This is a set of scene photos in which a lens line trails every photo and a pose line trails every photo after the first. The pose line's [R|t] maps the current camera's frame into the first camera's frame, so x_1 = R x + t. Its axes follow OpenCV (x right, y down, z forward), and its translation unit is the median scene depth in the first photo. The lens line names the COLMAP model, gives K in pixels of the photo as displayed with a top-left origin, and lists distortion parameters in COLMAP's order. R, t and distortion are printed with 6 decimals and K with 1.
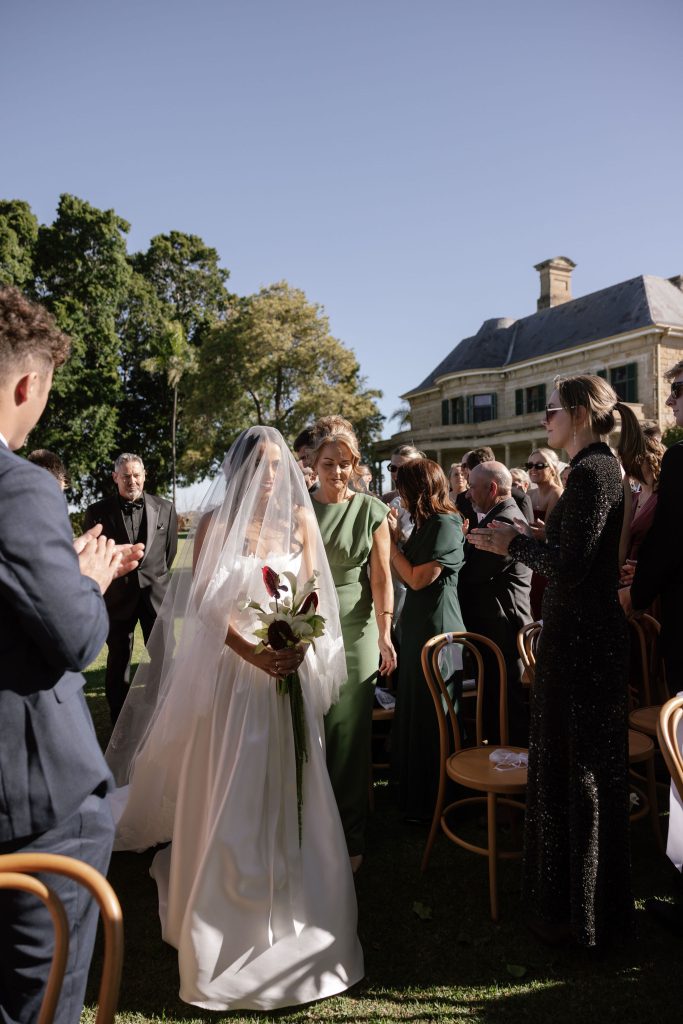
lens RADIAL K [[719.8, 0, 341.5], [0, 719.8, 512.0], [0, 0, 1]] dist [-0.001401, -0.000547]
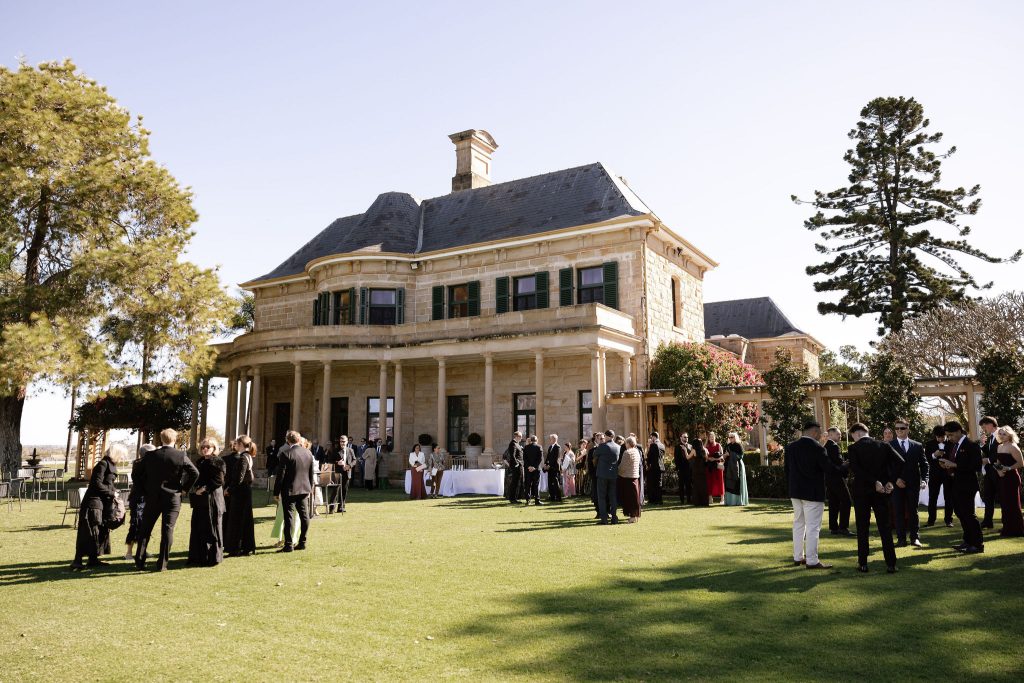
lens RADIAL K [[719.8, 0, 512.0], [0, 719.8, 341.5], [0, 0, 1]] dist [-0.001401, -0.000547]
pose [[0.851953, 0.085005, 0.516671, -0.057503], [-0.008709, 0.988898, -0.148337, -0.008909], [-0.523545, 0.121877, 0.843236, 0.349648]]
